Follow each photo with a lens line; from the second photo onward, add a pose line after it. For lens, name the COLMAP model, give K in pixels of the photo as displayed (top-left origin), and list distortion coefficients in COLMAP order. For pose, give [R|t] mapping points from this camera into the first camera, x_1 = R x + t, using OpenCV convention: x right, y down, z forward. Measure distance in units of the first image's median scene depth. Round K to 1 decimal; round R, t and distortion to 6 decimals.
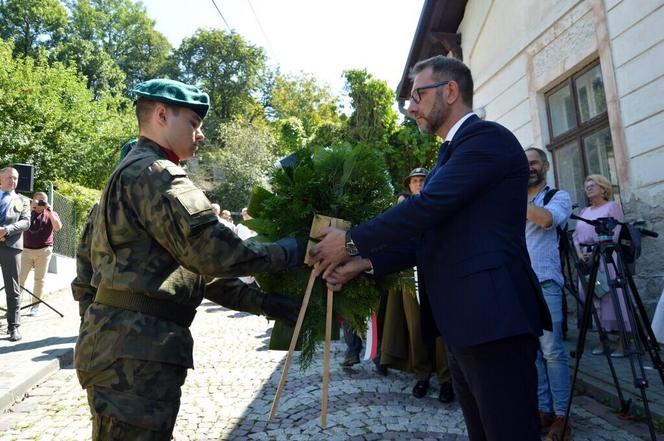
lens RADIAL K [[513.2, 0, 346.7], [0, 513.2, 217.3], [0, 0, 1]] dist [-0.003474, -0.007028]
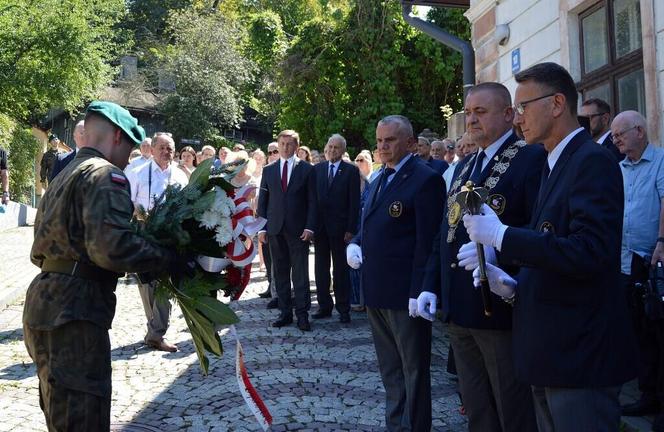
lens RADIAL K [[757.8, 0, 332.2], [0, 757.8, 196.2], [0, 0, 1]] dist [0.007076, -0.012011]
pose [[0.998929, 0.035902, -0.029201, 0.063736], [-0.033941, 0.997302, 0.065090, -0.033340], [0.031459, -0.064029, 0.997452, -0.148061]]
